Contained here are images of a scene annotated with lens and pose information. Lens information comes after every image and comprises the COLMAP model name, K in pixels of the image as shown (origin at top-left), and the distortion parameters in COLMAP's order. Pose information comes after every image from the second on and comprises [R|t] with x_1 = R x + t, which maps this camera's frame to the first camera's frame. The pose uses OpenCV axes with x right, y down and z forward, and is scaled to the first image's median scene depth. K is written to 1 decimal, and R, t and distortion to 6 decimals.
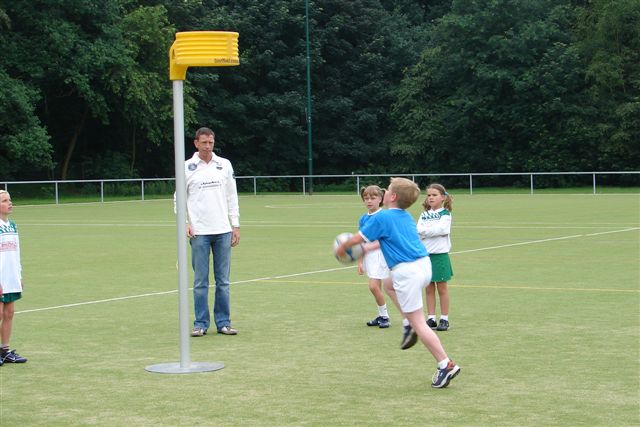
lens RADIAL K [[2038.6, 0, 348.6], [0, 2038.6, 214.6], [0, 0, 1]] dist [0.381676, 0.000000]
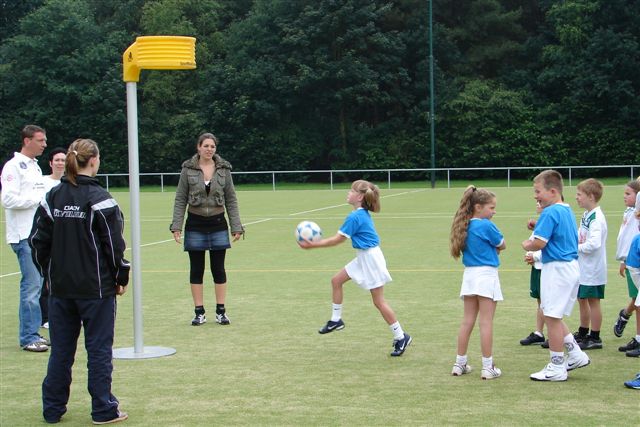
lens RADIAL K [[1681.7, 0, 336.4], [0, 1681.7, 199.9], [0, 0, 1]] dist [0.314359, 0.000000]
pose [[0.944401, -0.010841, 0.328618, -0.097866], [0.013130, 0.999903, -0.004748, 0.000326], [-0.328535, 0.008799, 0.944451, 0.049464]]
